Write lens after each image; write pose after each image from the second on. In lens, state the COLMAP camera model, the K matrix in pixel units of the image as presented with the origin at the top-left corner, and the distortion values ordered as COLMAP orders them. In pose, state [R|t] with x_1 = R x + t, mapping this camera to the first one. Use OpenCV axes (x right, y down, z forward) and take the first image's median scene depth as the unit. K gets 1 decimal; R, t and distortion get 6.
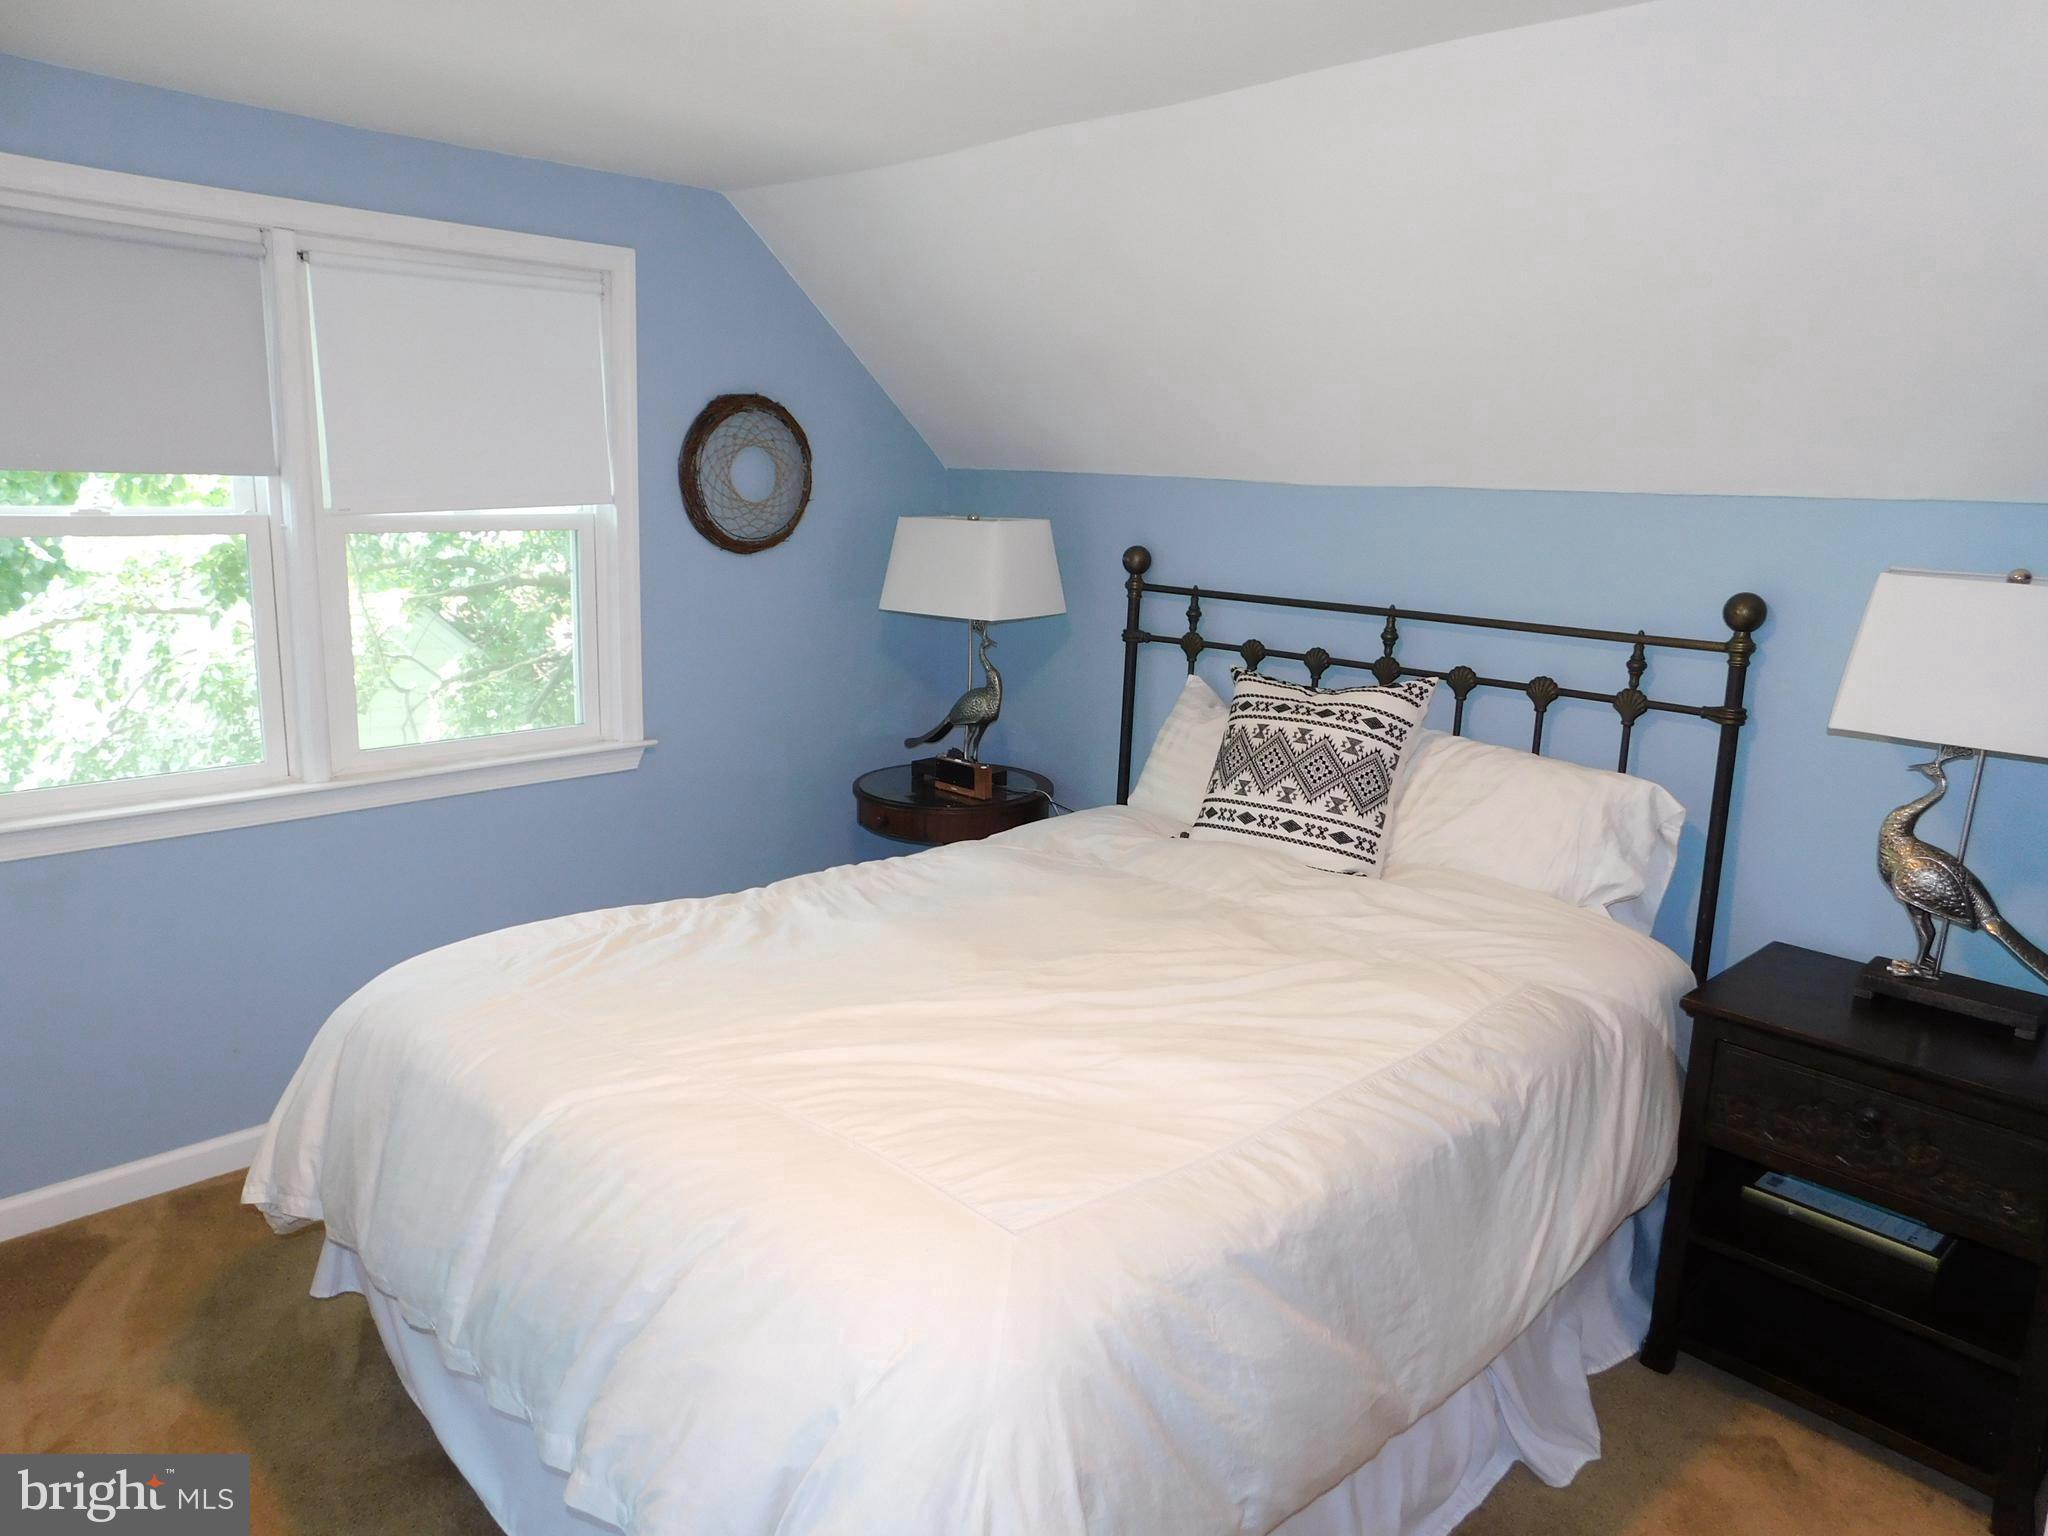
lens RADIAL K [[1367.1, 0, 1040.7], [0, 1367.1, 766.9], [0, 0, 1]] dist [-0.024535, 0.025572]
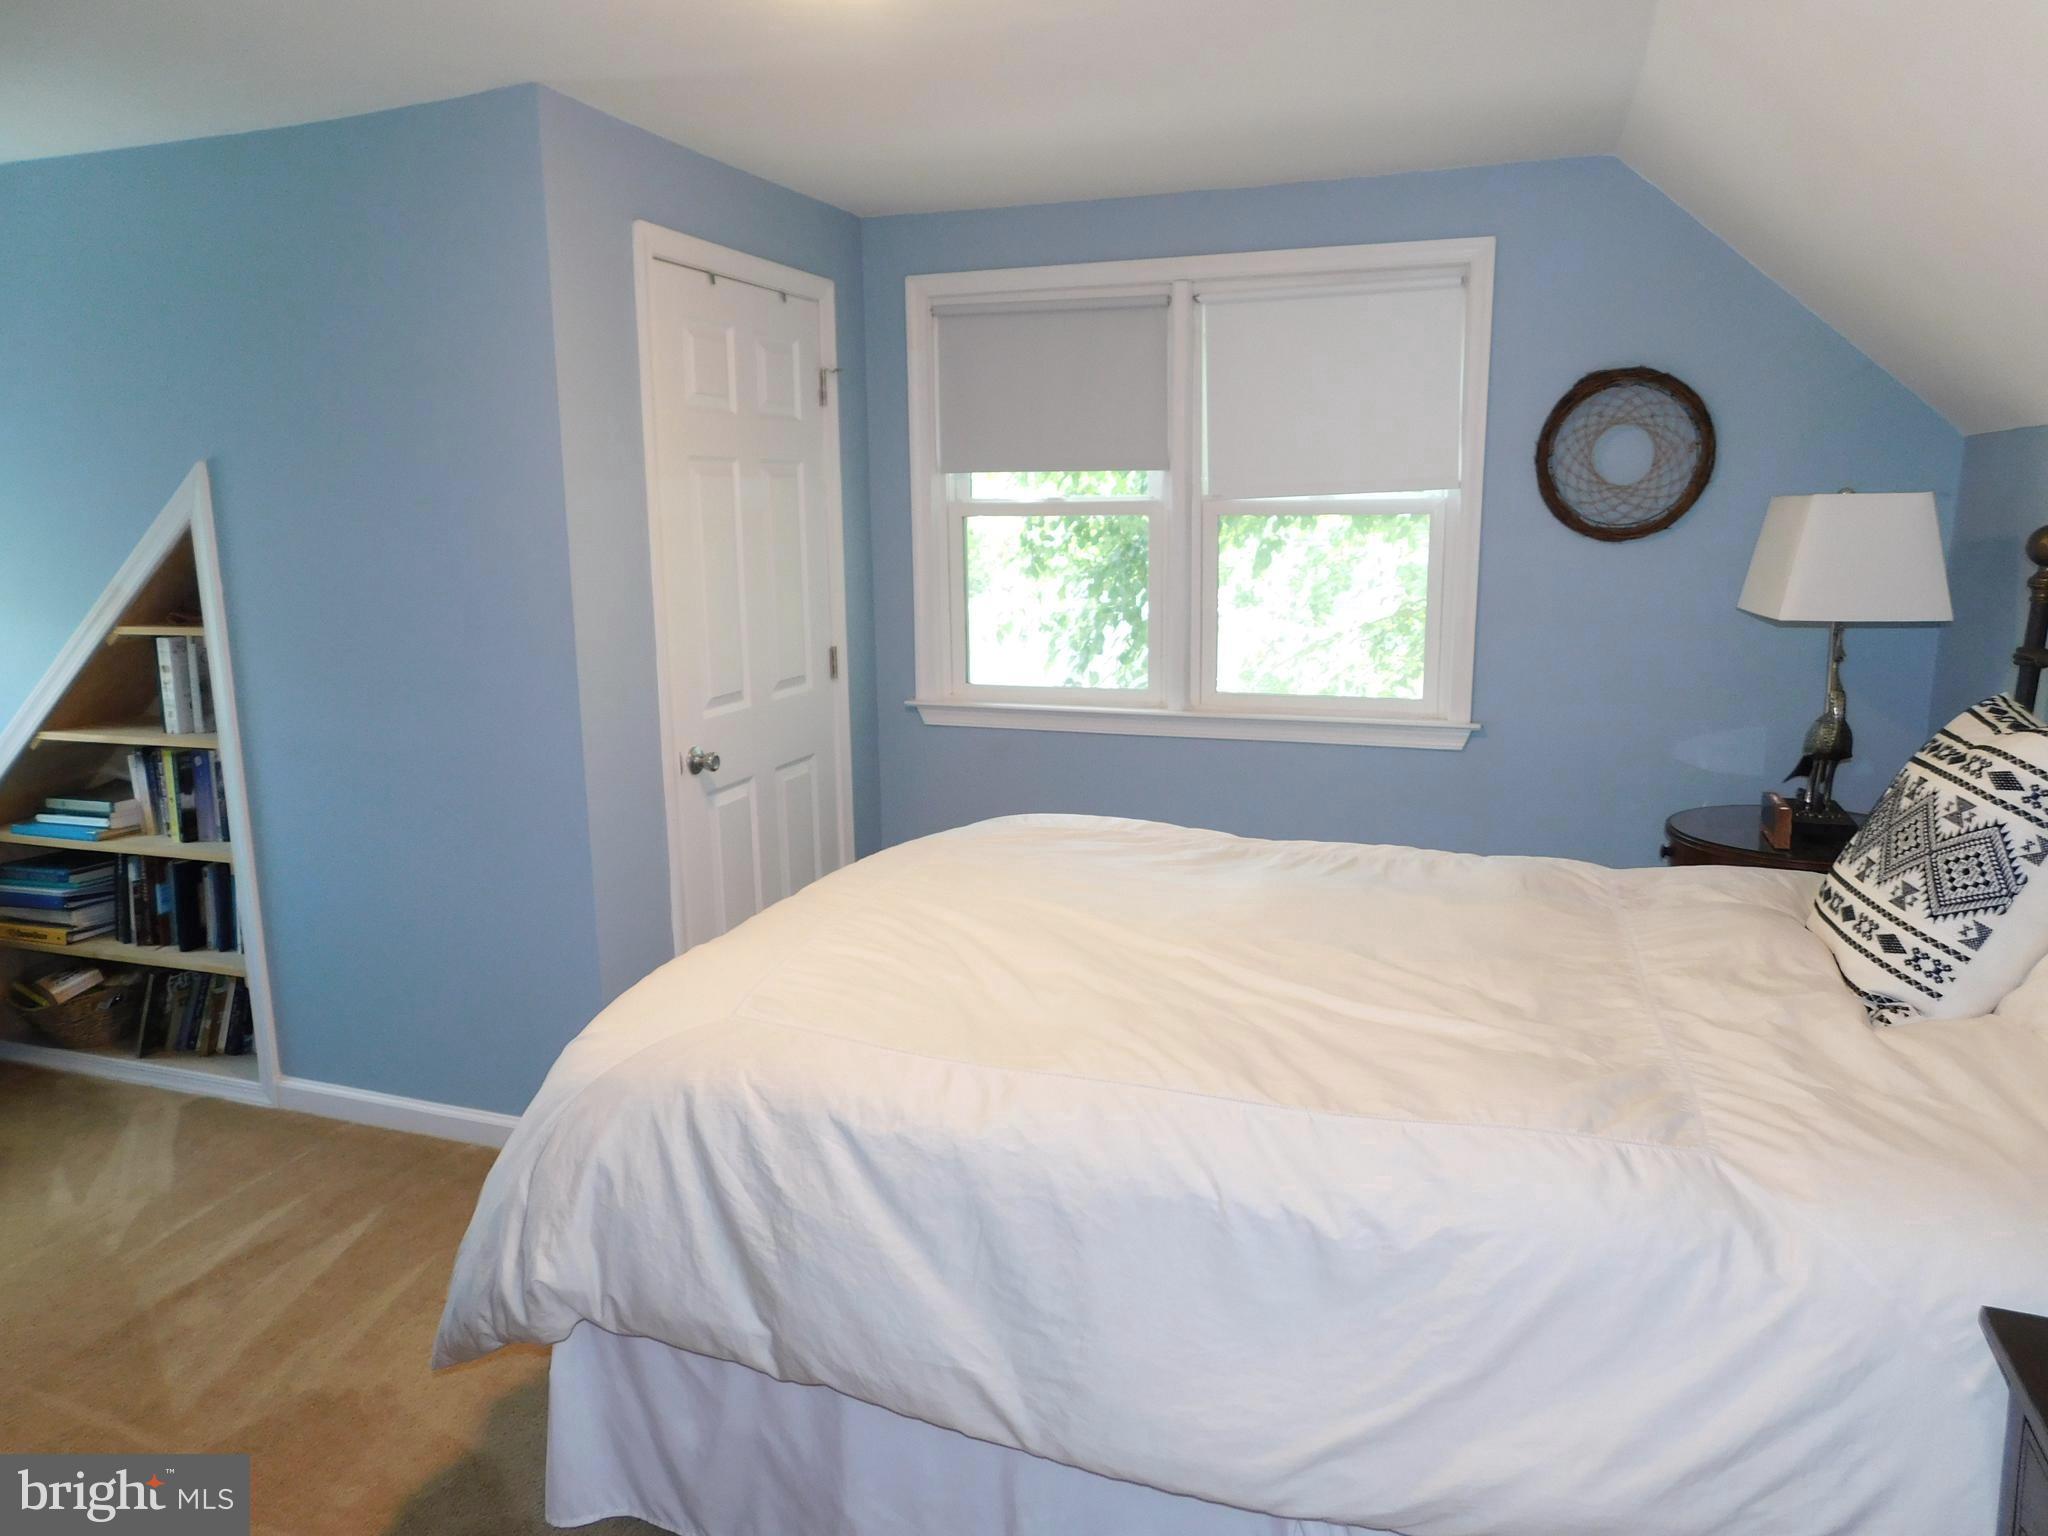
lens RADIAL K [[1367.1, 0, 1040.0], [0, 1367.1, 762.1], [0, 0, 1]] dist [-0.024535, 0.025572]
pose [[0.438873, 0.137985, -0.887891, 0.511463], [-0.169252, 0.983145, 0.069129, -0.007617], [0.882465, 0.119938, 0.454831, 0.287040]]
